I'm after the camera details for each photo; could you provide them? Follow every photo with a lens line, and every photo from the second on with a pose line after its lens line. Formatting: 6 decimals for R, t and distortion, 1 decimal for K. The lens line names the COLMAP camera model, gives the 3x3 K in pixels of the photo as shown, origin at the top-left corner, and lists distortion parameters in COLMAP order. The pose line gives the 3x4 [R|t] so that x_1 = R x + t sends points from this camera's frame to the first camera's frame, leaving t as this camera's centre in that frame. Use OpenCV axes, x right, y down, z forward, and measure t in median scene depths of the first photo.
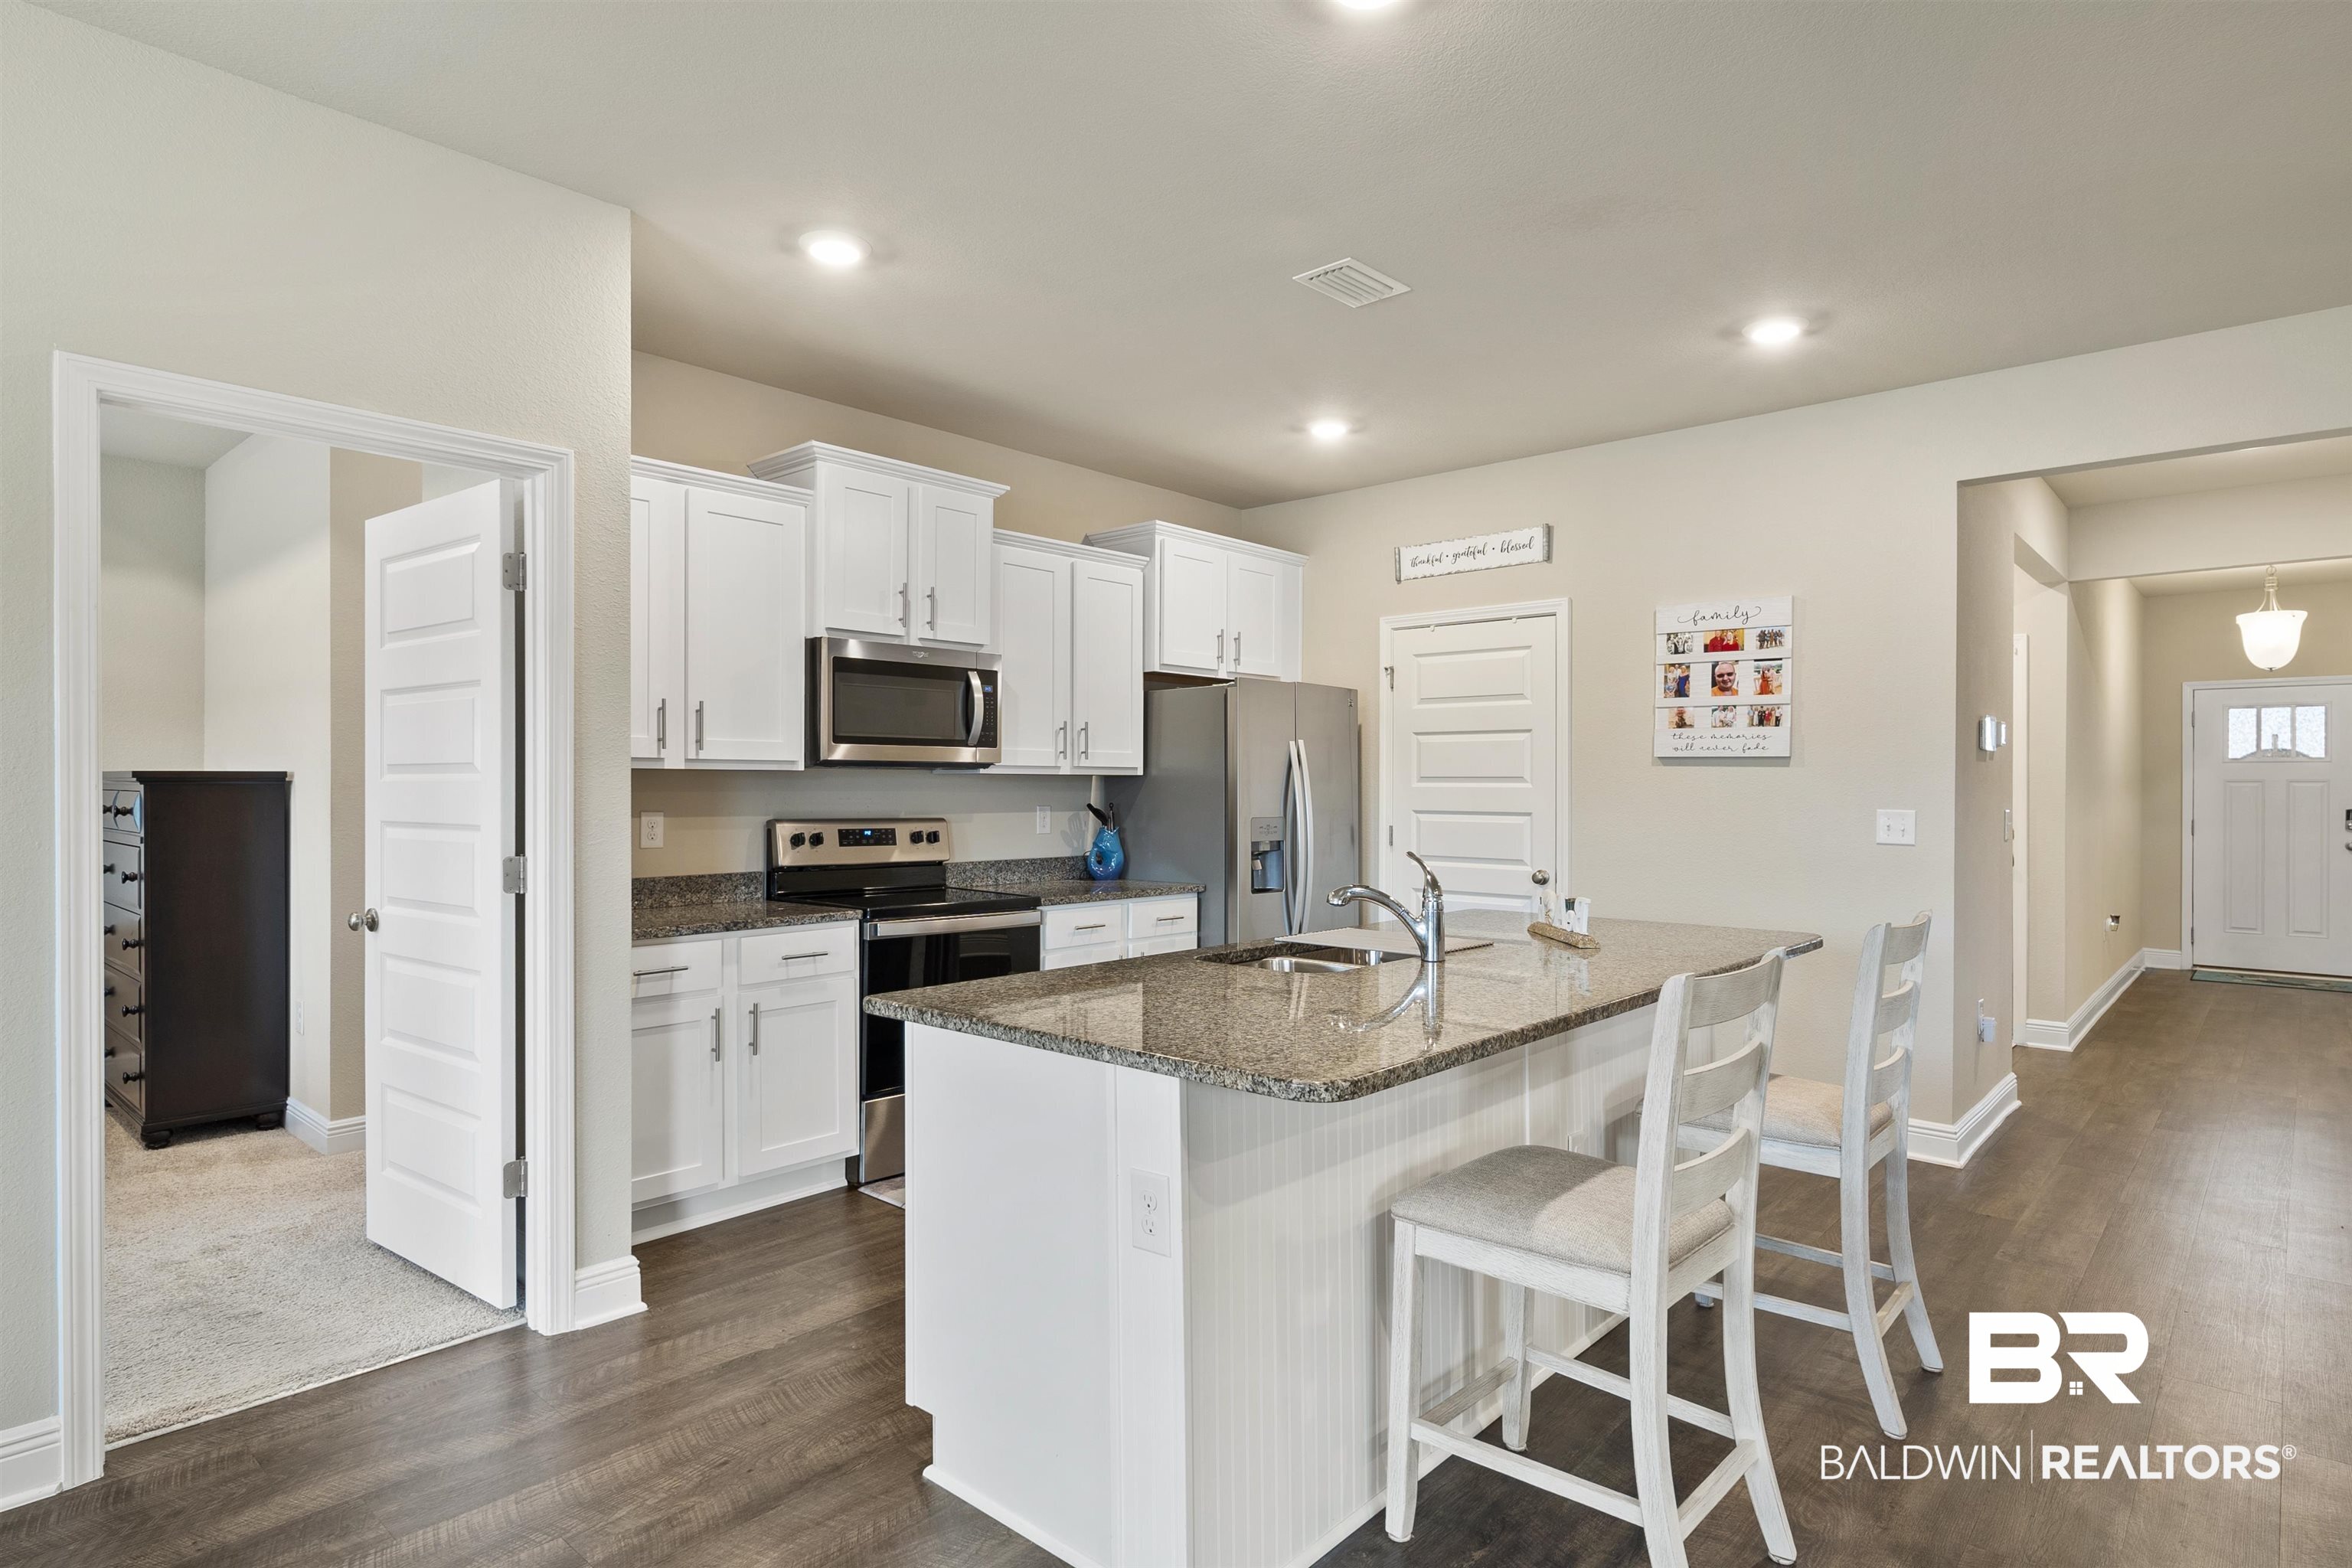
lens RADIAL K [[1263.6, 0, 1181.1], [0, 1263.6, 790.1], [0, 0, 1]] dist [-0.001326, 0.002487]
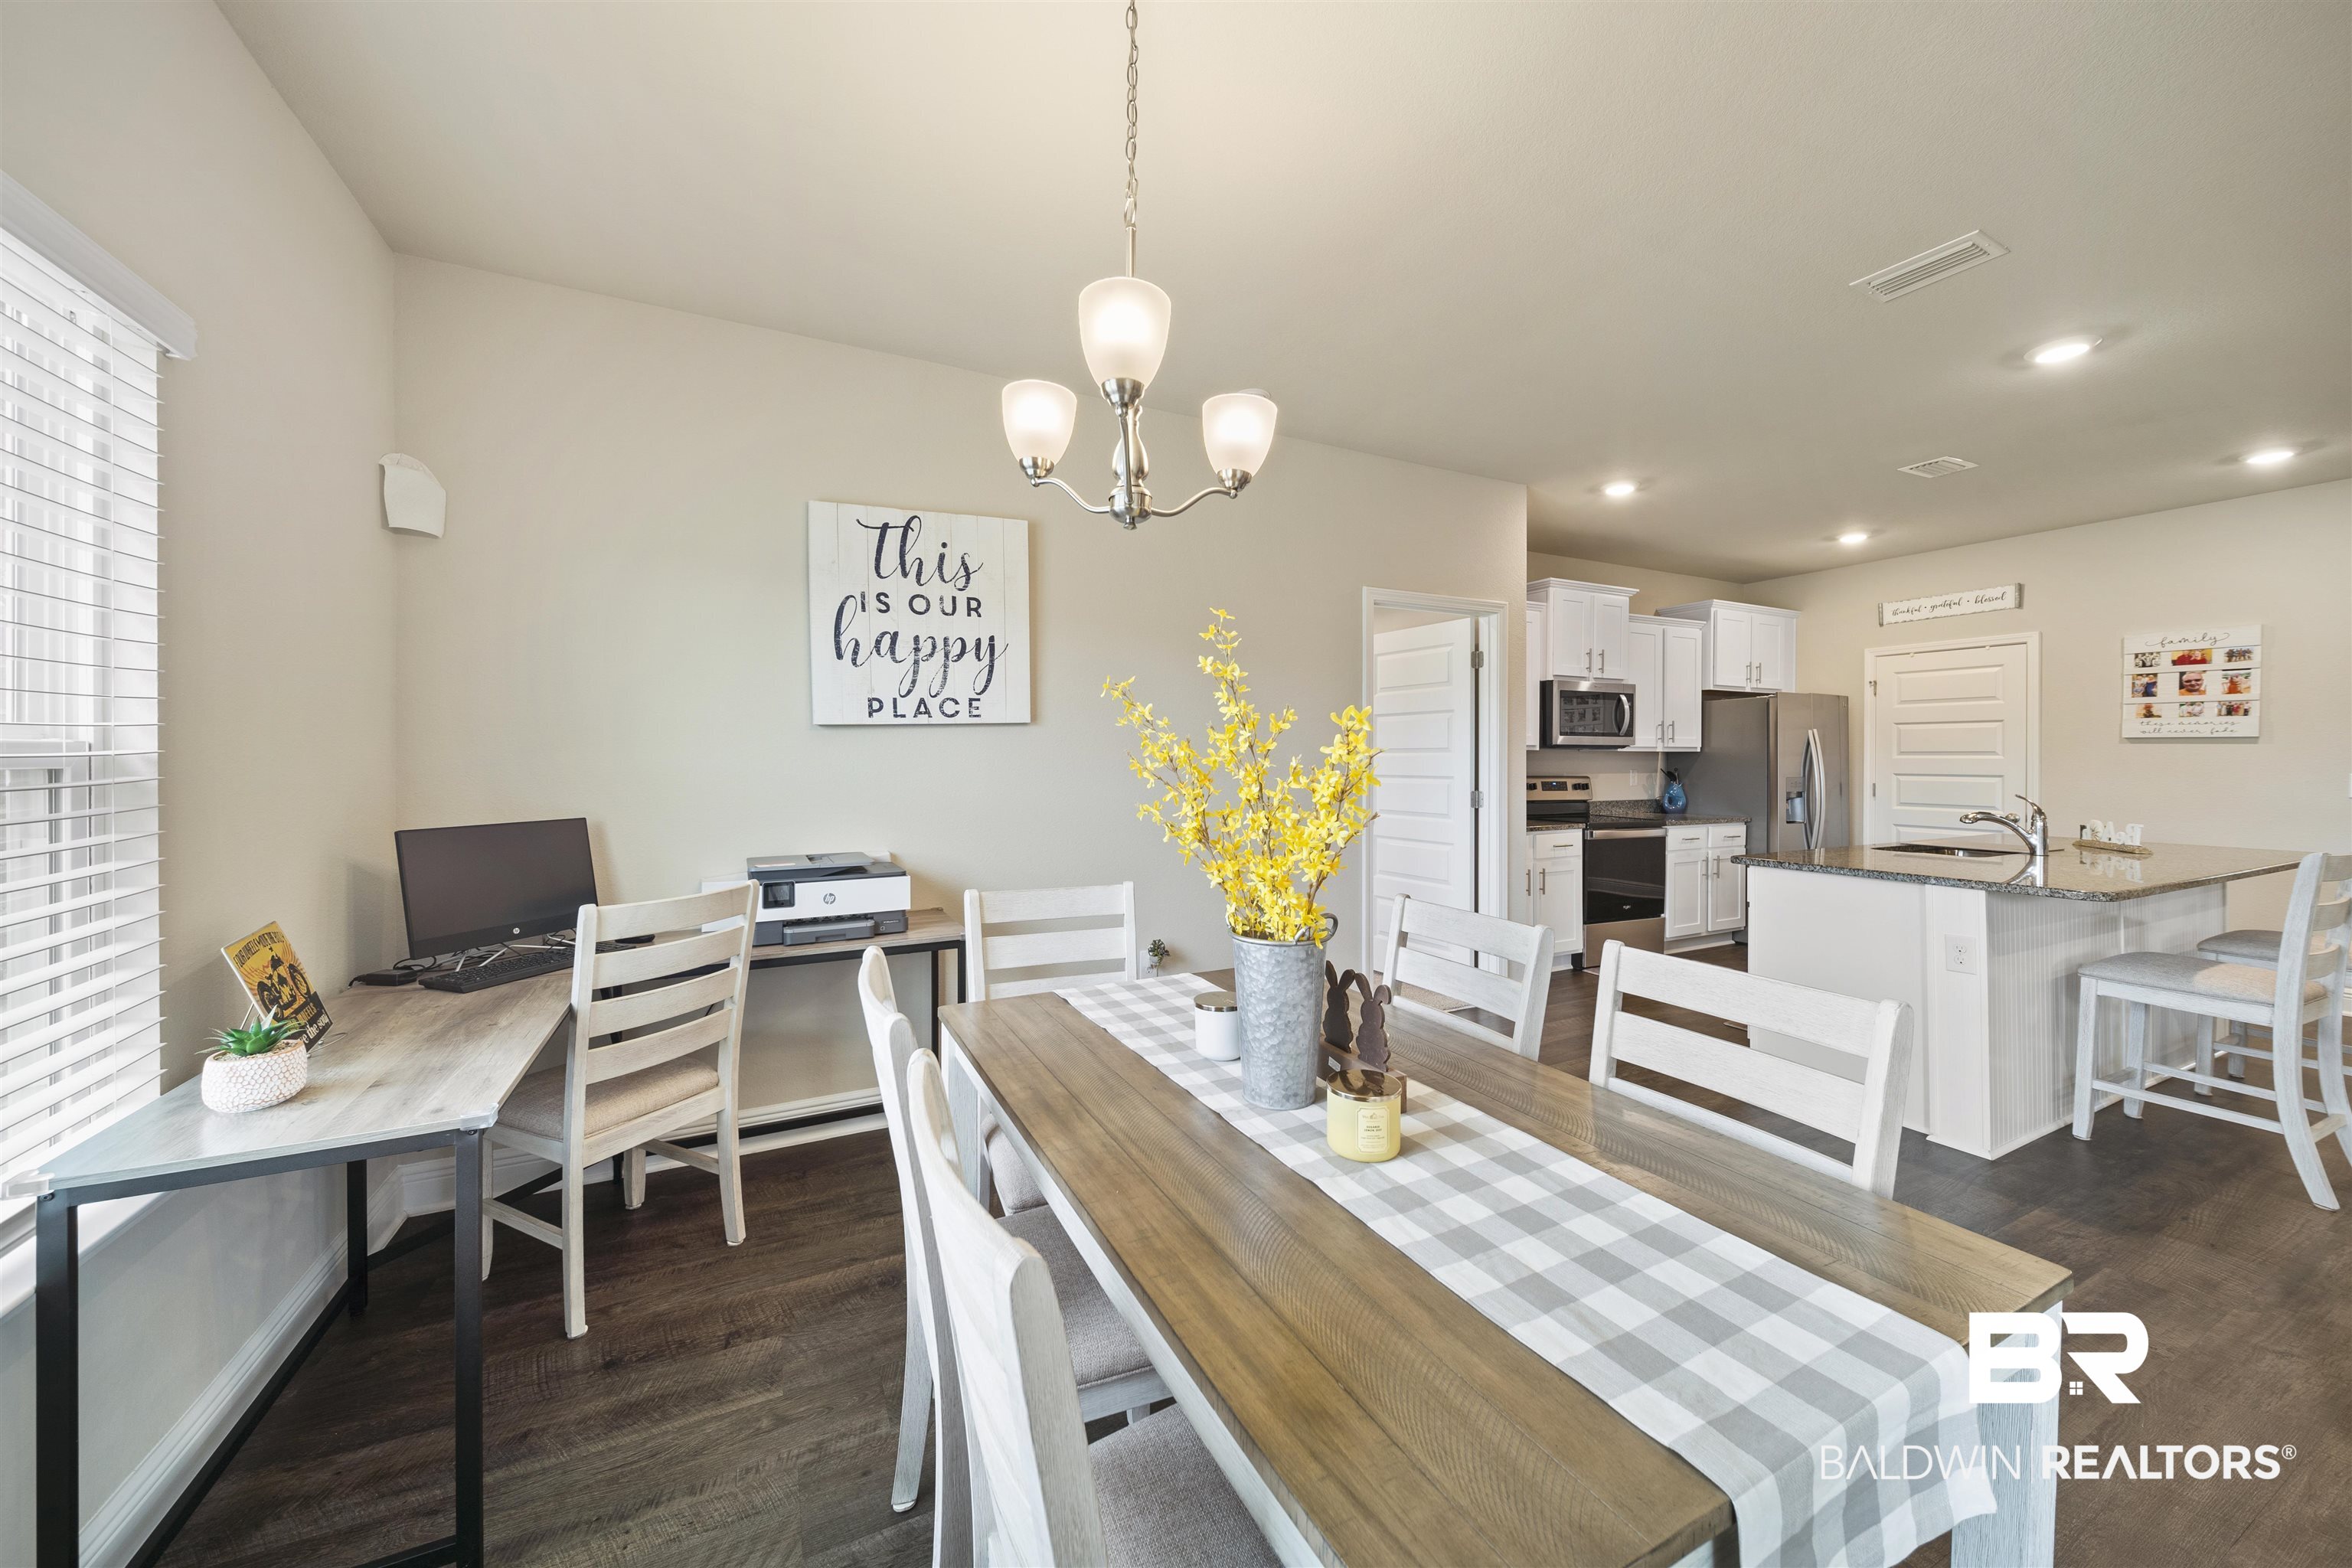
lens RADIAL K [[828.9, 0, 1187.6], [0, 828.9, 764.5], [0, 0, 1]] dist [-0.002915, -0.001242]
pose [[0.924305, 0.000935, -0.381655, -0.382031], [0.000402, 0.999994, 0.003425, 0.001987], [0.381656, -0.003319, 0.924299, -0.437111]]
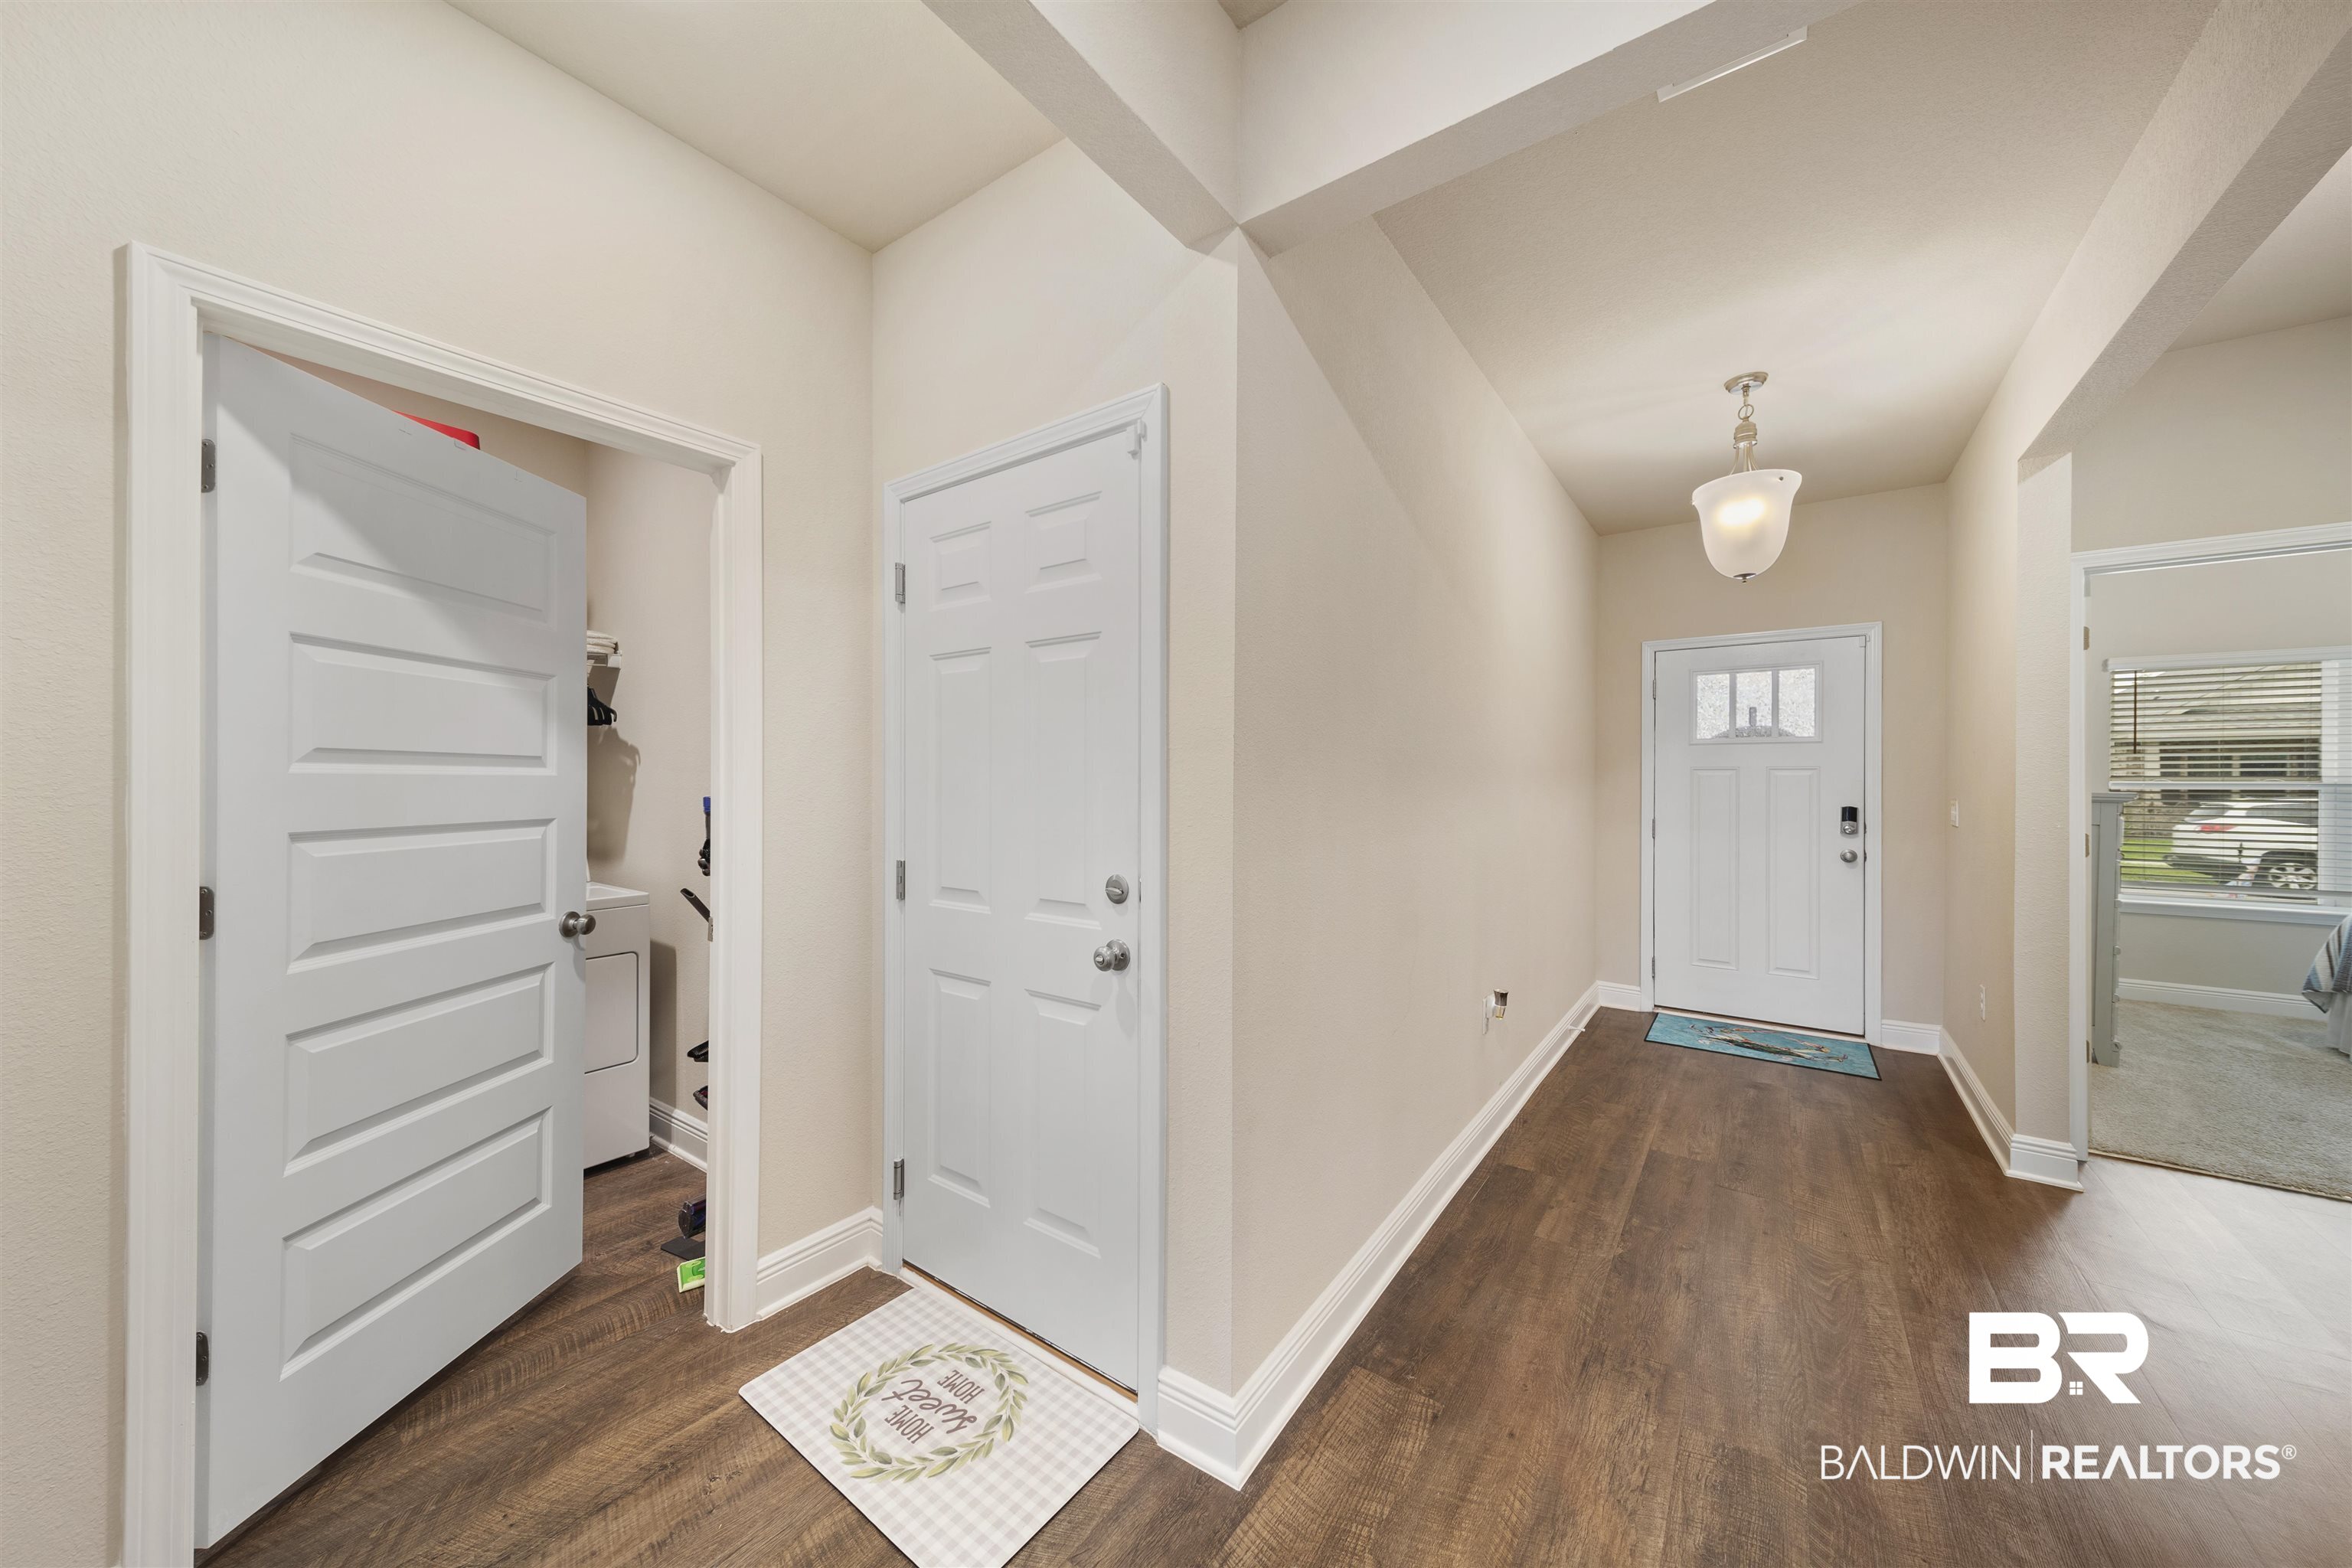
lens RADIAL K [[828.9, 0, 1155.7], [0, 828.9, 789.8], [0, 0, 1]] dist [-0.002915, -0.001242]
pose [[0.996253, -0.002469, 0.086452, 0.453560], [0.001927, 0.999978, 0.006351, 0.001272], [-0.086465, -0.006161, 0.996236, 0.522288]]
